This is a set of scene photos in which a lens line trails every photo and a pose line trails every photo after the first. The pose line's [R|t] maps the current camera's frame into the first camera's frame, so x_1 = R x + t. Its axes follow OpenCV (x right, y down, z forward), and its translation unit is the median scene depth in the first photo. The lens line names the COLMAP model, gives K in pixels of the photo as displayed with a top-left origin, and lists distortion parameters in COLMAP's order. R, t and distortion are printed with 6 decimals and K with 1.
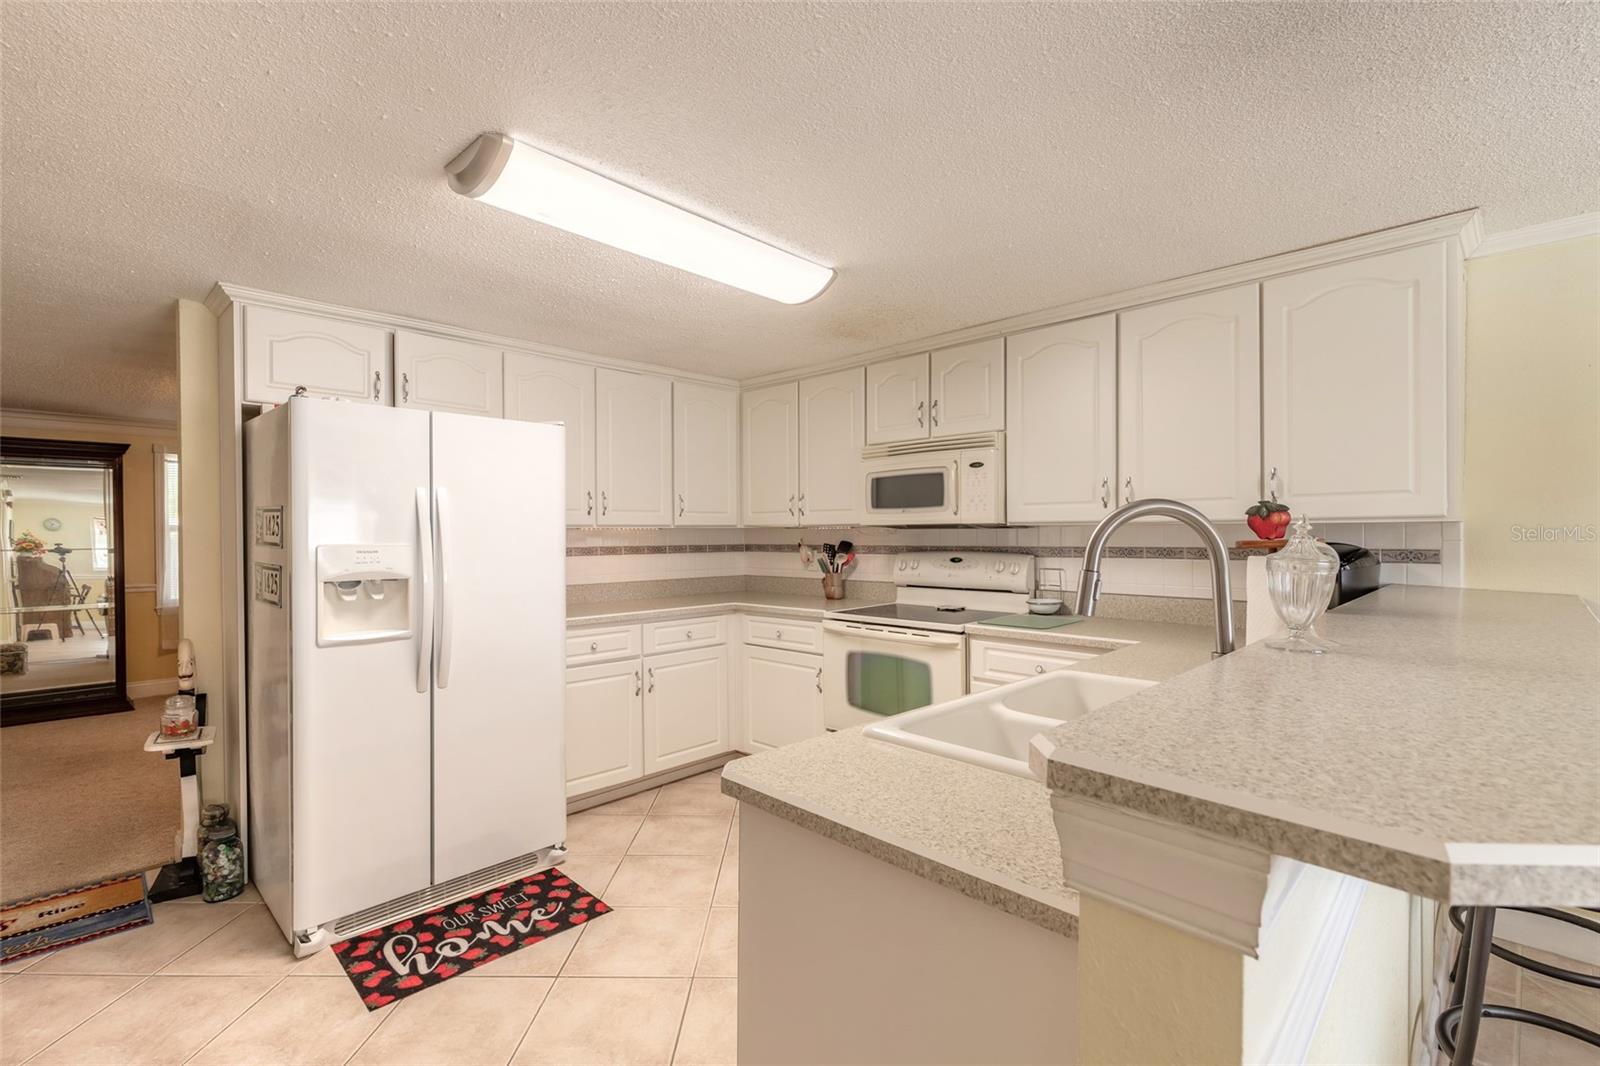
lens RADIAL K [[733.9, 0, 811.2], [0, 733.9, 532.5], [0, 0, 1]] dist [0.009118, 0.000002]
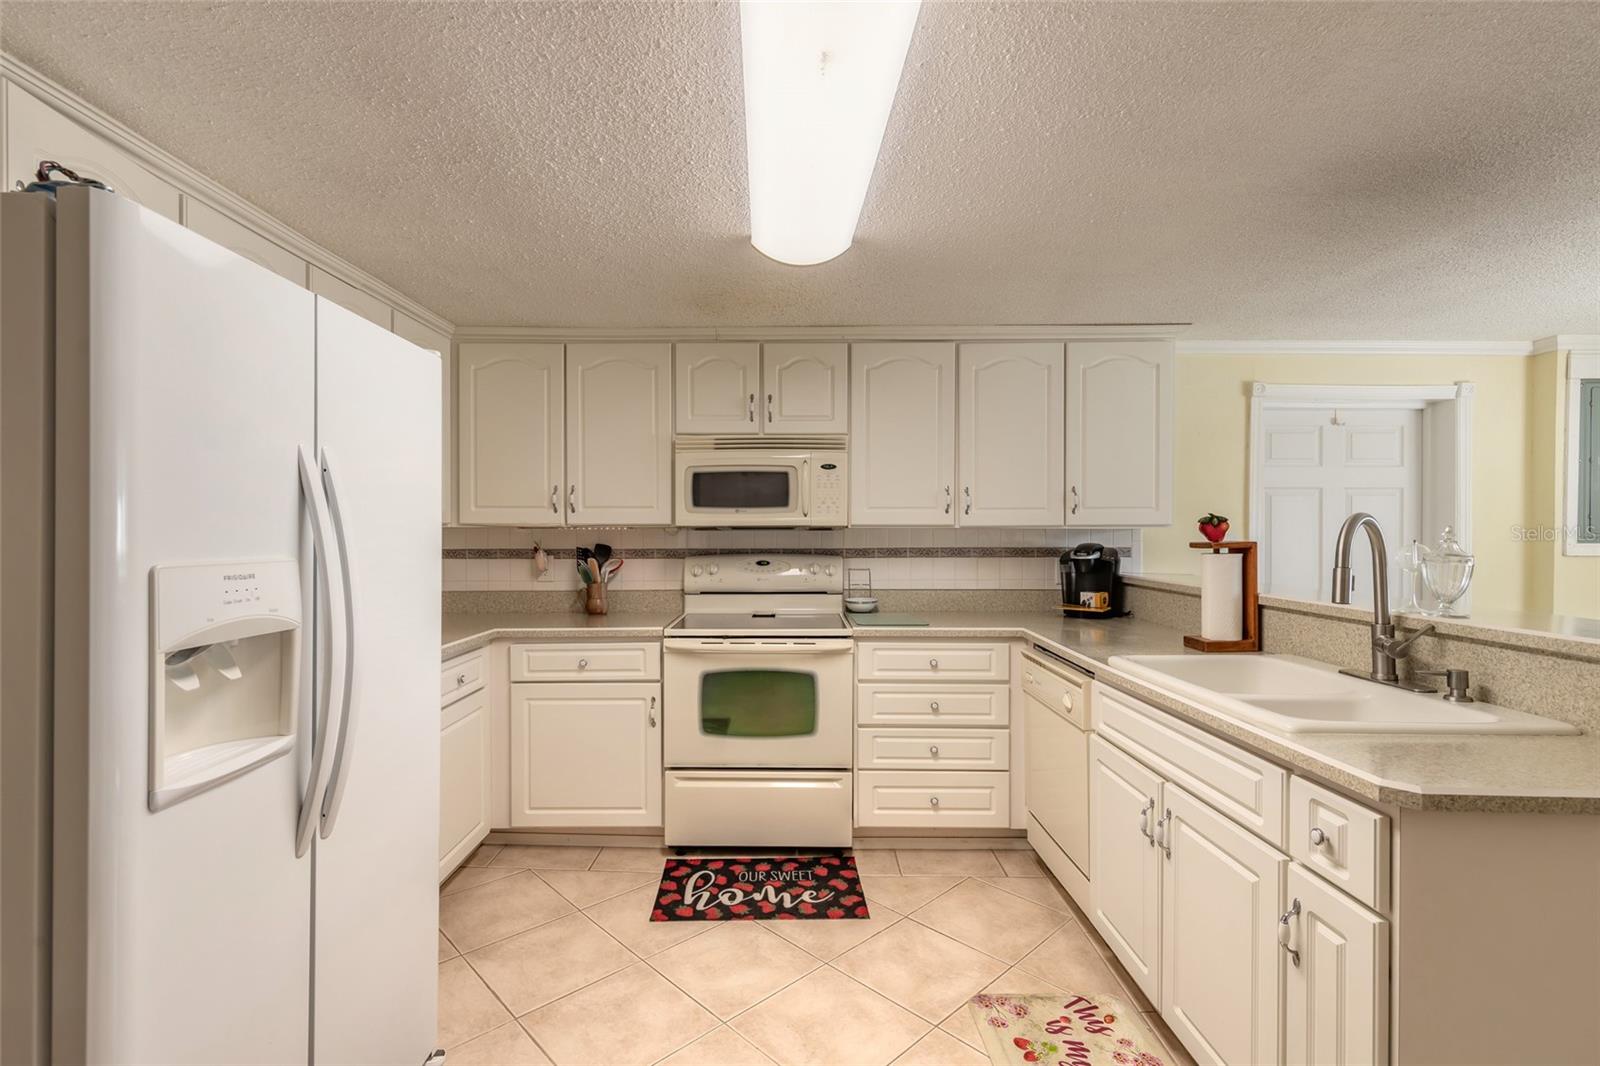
lens RADIAL K [[733.9, 0, 794.1], [0, 733.9, 535.2], [0, 0, 1]] dist [0.009118, 0.000002]
pose [[0.708466, 0.000397, 0.705744, -0.474301], [-0.003679, 0.999988, 0.003131, -0.002263], [-0.705735, -0.004814, 0.708460, 0.306512]]
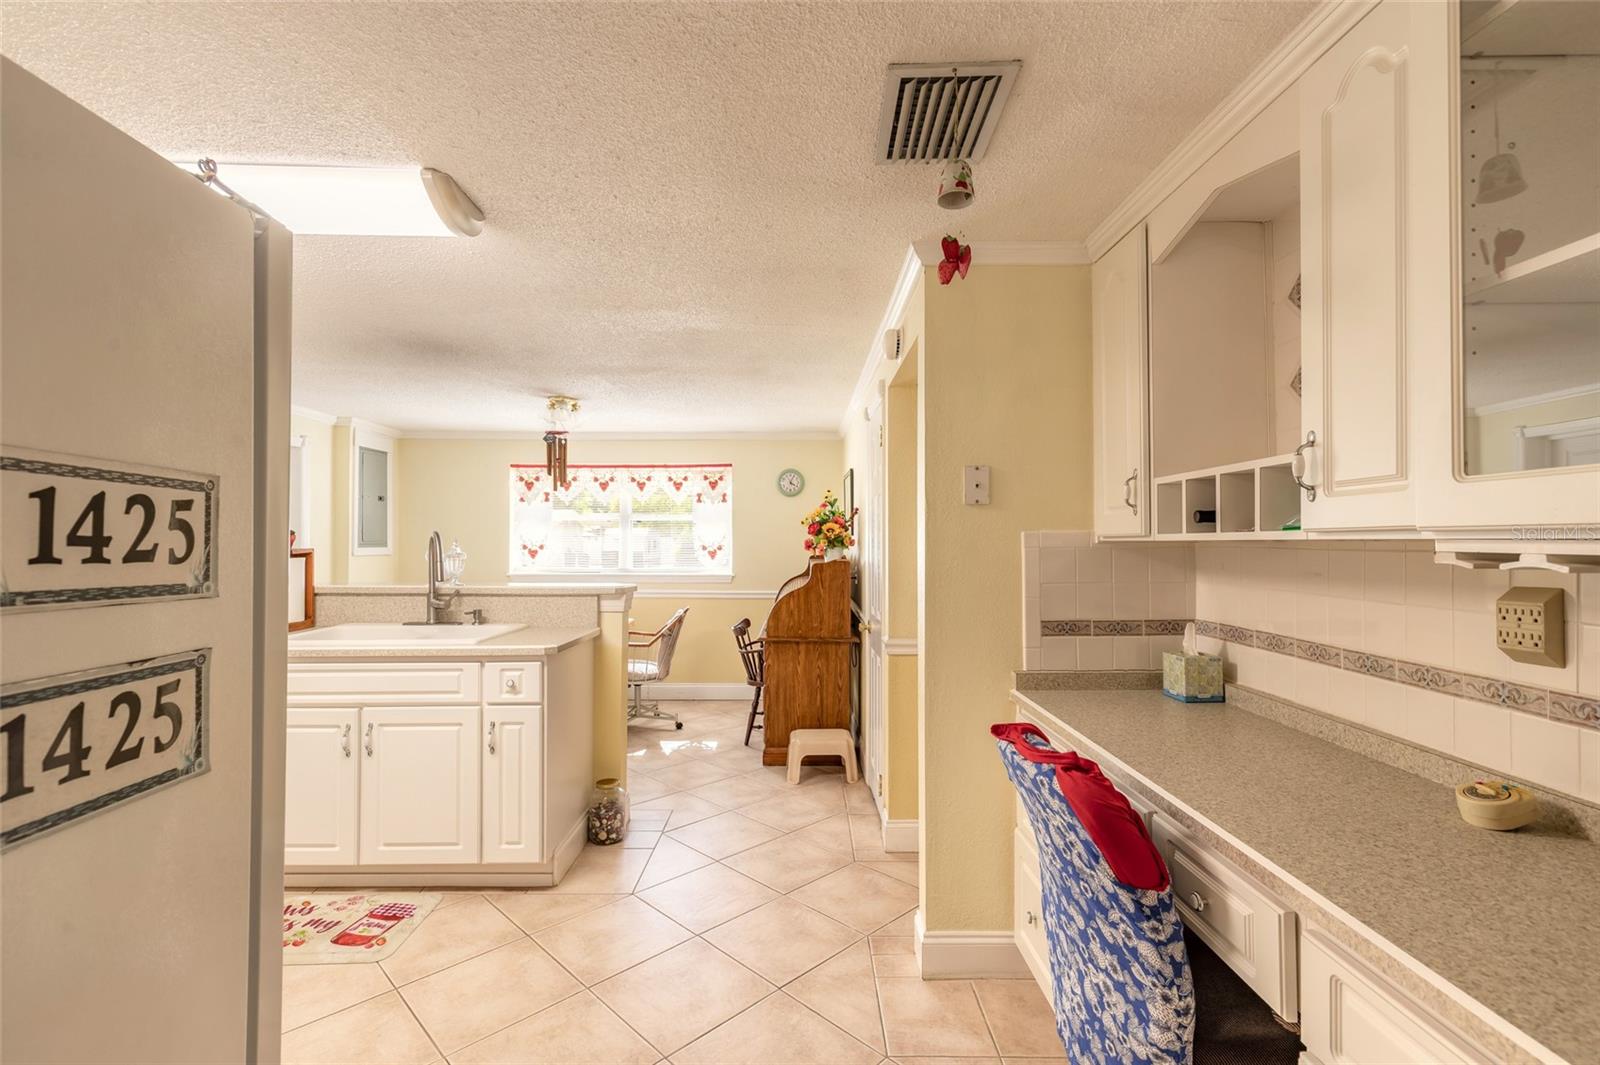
lens RADIAL K [[733.9, 0, 782.9], [0, 733.9, 534.0], [0, 0, 1]] dist [0.009118, 0.000002]
pose [[-0.701403, 0.009302, 0.712705, -0.790588], [-0.000963, 0.999902, -0.013999, -0.001442], [-0.712765, -0.010506, -0.701324, 0.718396]]
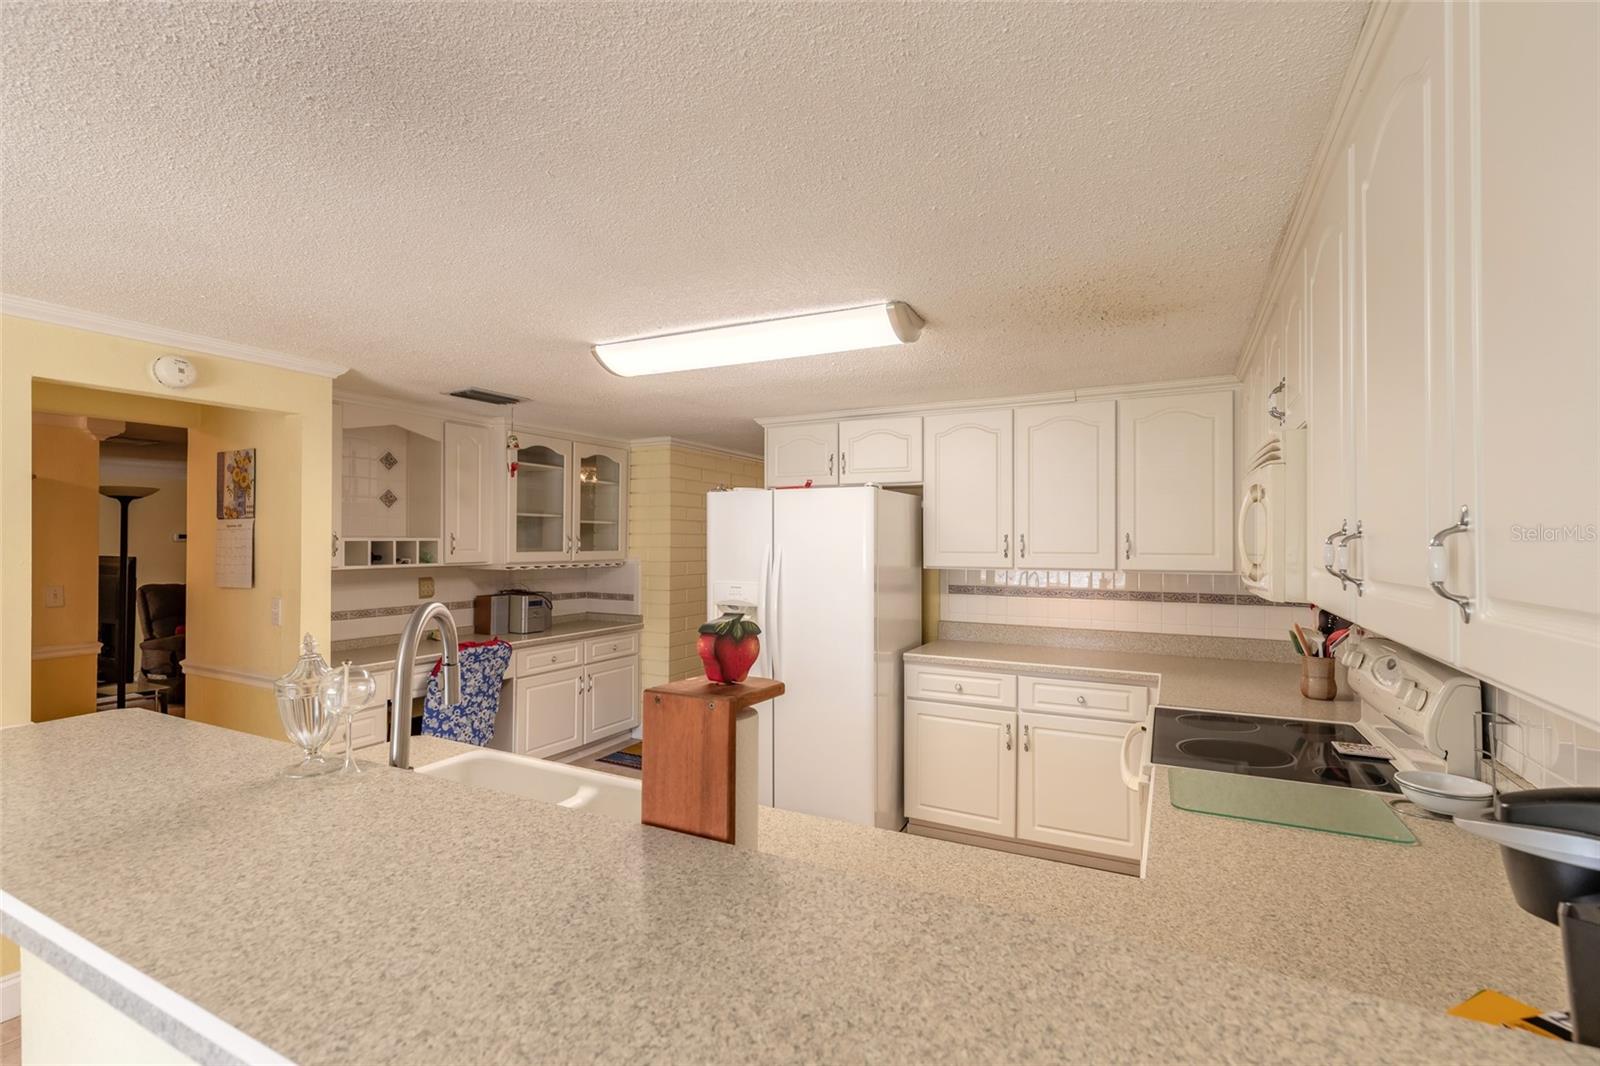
lens RADIAL K [[733.9, 0, 793.8], [0, 733.9, 534.9], [0, 0, 1]] dist [0.009118, 0.000002]
pose [[0.295851, -0.003412, -0.955228, 0.594842], [-0.003889, 0.999981, -0.004776, -0.051358], [0.955226, 0.005127, 0.295832, 0.450370]]
